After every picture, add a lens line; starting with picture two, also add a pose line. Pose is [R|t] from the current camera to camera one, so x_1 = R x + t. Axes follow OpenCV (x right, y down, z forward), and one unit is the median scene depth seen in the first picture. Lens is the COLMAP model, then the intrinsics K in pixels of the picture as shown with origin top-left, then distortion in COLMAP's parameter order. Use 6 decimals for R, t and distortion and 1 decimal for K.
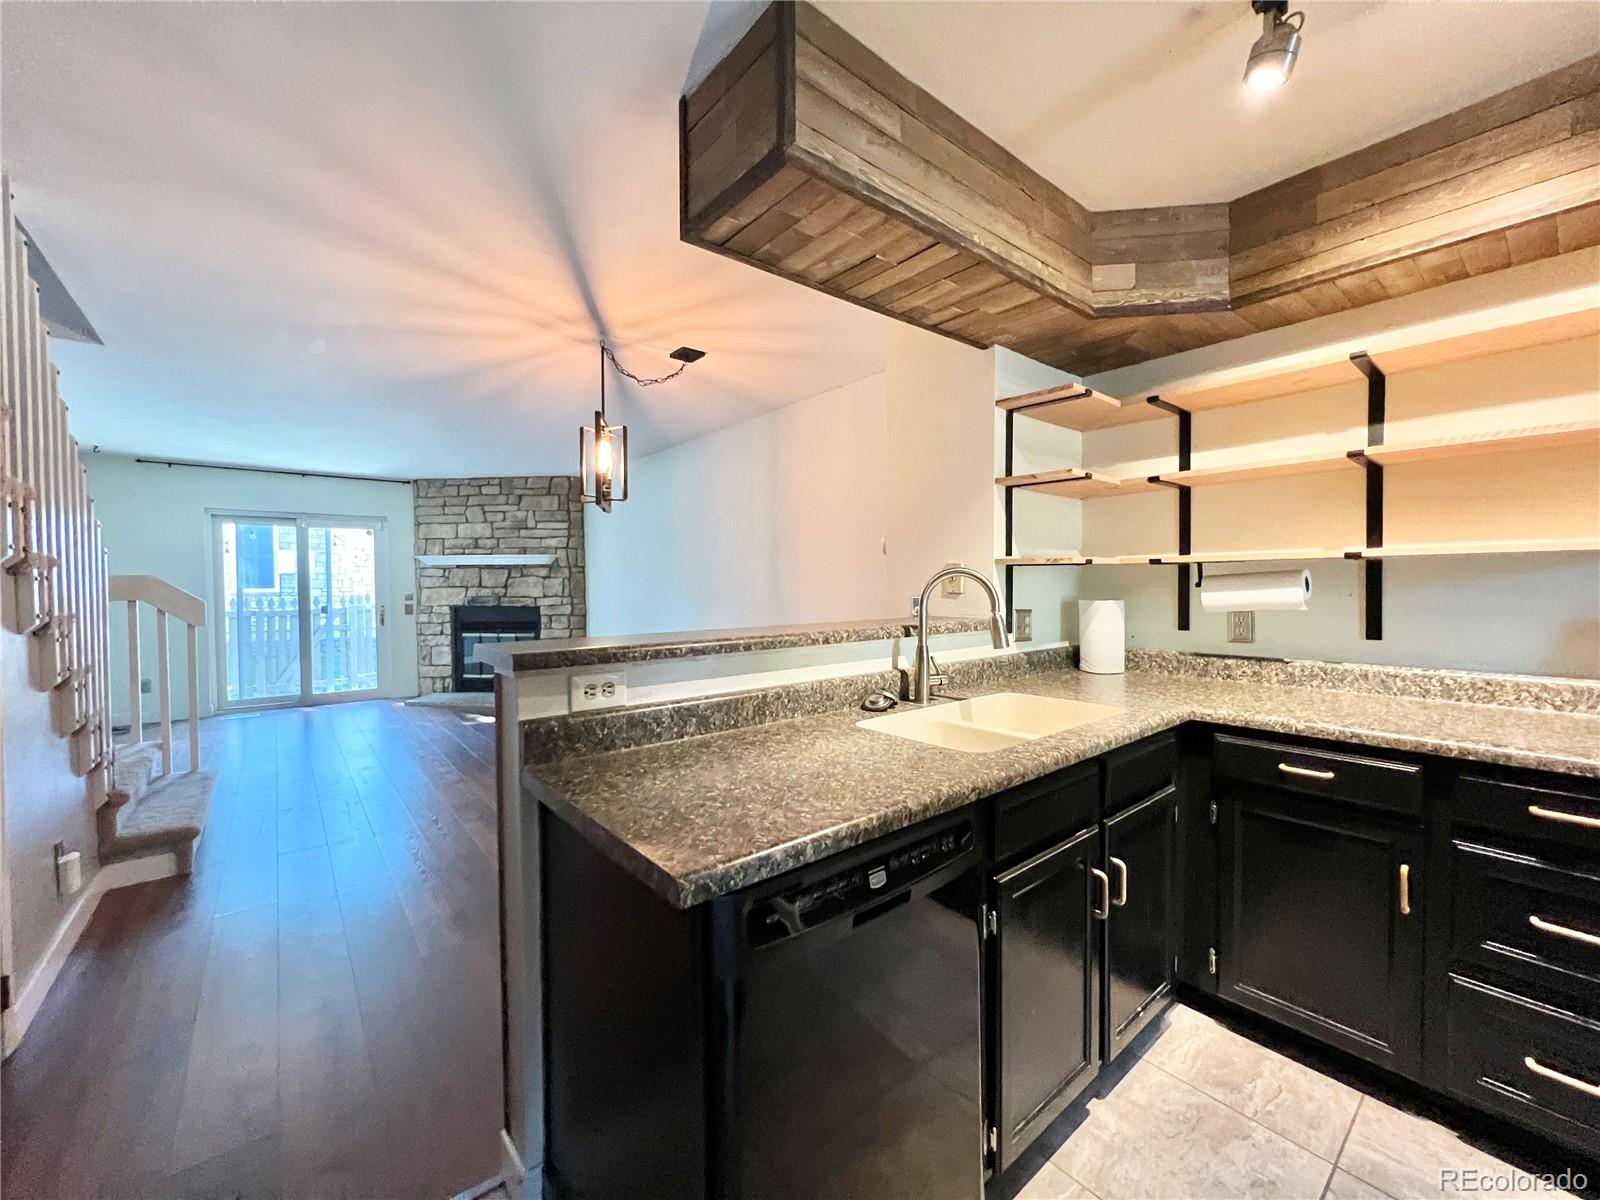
lens RADIAL K [[637.0, 0, 795.7], [0, 637.0, 597.2], [0, 0, 1]] dist [0.000681, -0.000405]
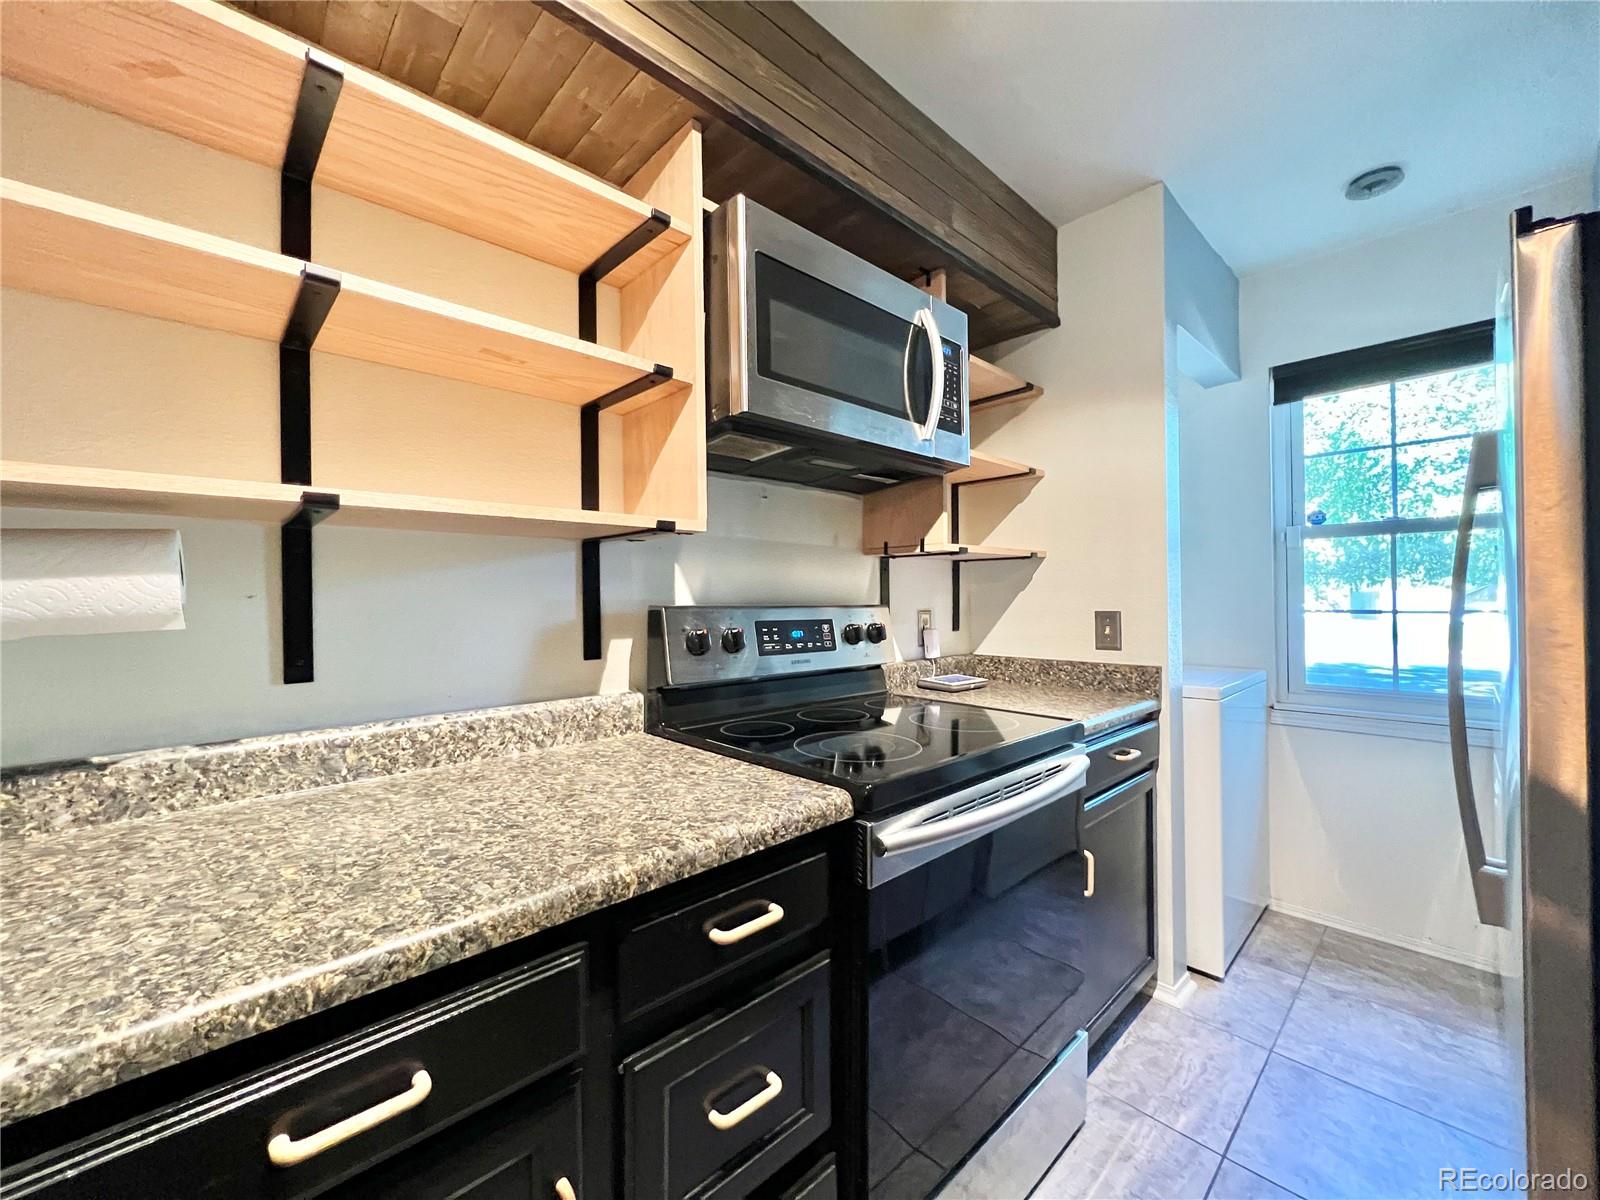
lens RADIAL K [[637.0, 0, 795.7], [0, 637.0, 597.2], [0, 0, 1]] dist [0.000681, -0.000405]
pose [[-0.070216, 0.010883, 0.997472, 0.393595], [0.034107, 0.999382, -0.008503, 0.017388], [-0.996949, 0.033423, -0.070543, 0.681098]]
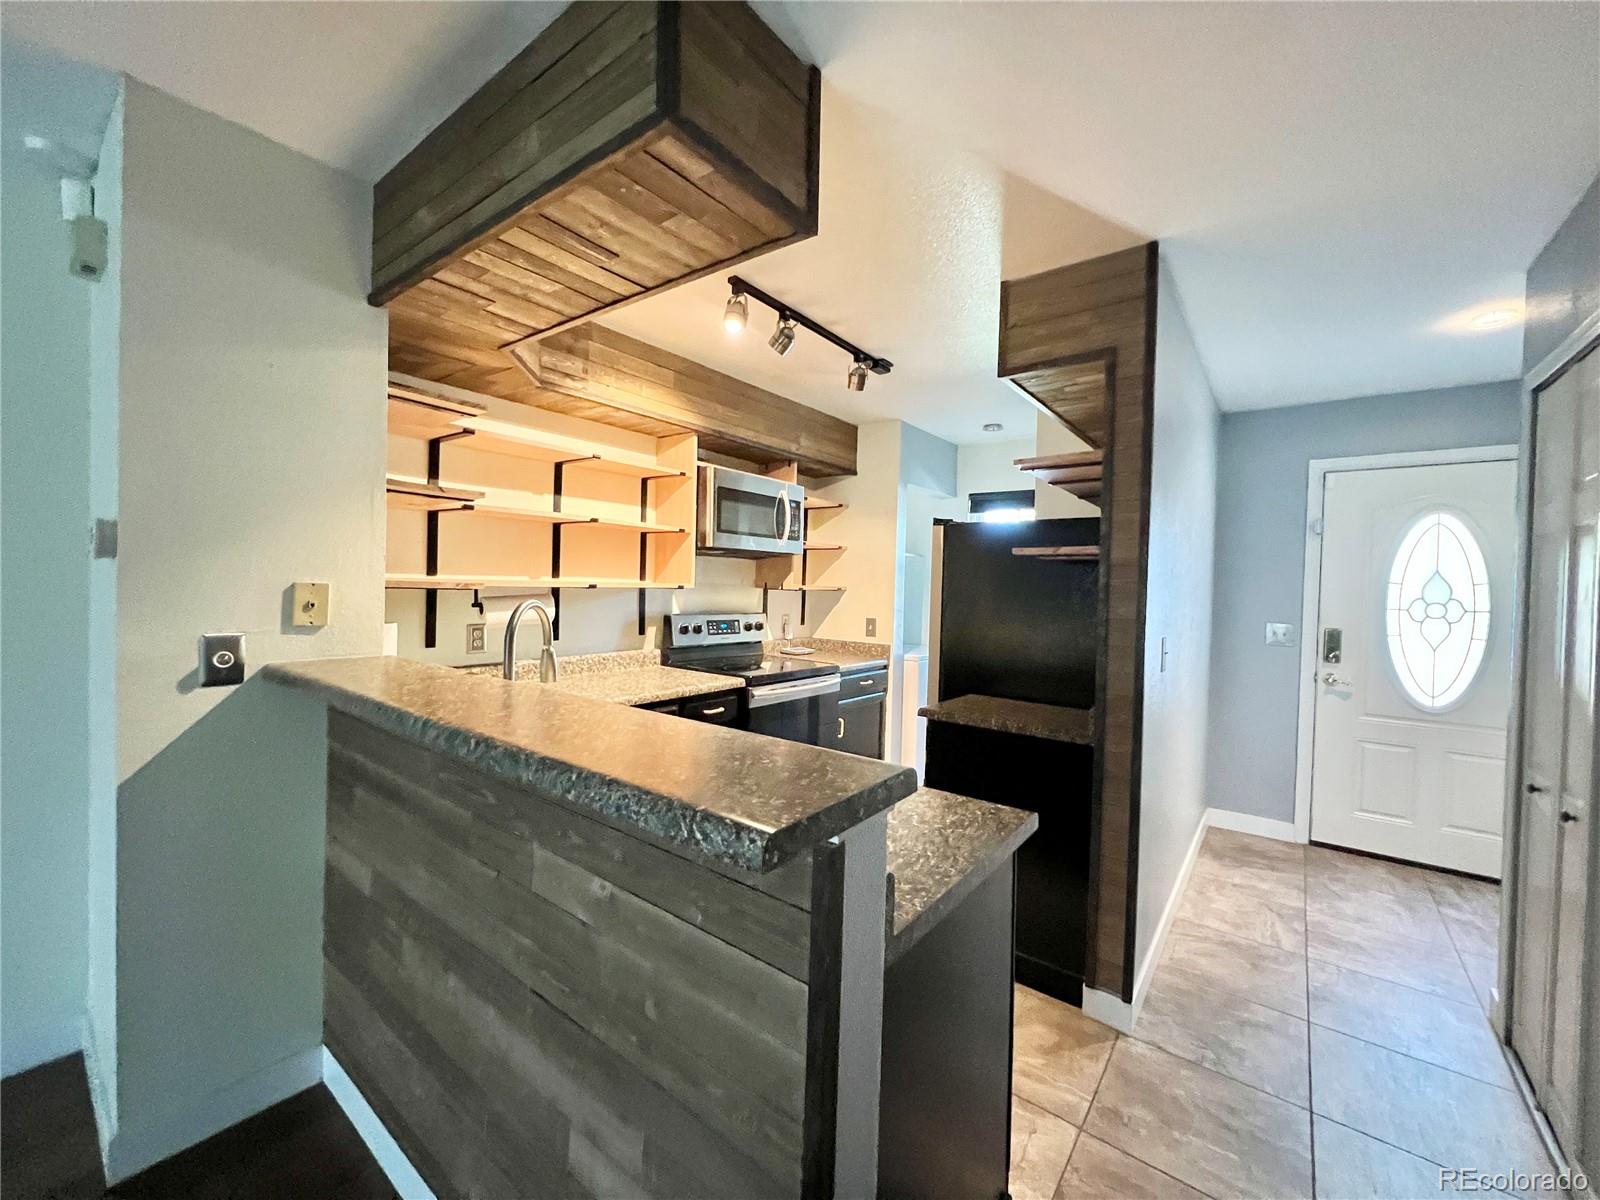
lens RADIAL K [[637.0, 0, 795.7], [0, 637.0, 597.2], [0, 0, 1]] dist [0.000681, -0.000405]
pose [[-0.222247, -0.019668, 0.974792, -0.707592], [-0.002596, 0.999805, 0.019581, -0.068443], [-0.974987, 0.001822, -0.222255, 0.840255]]
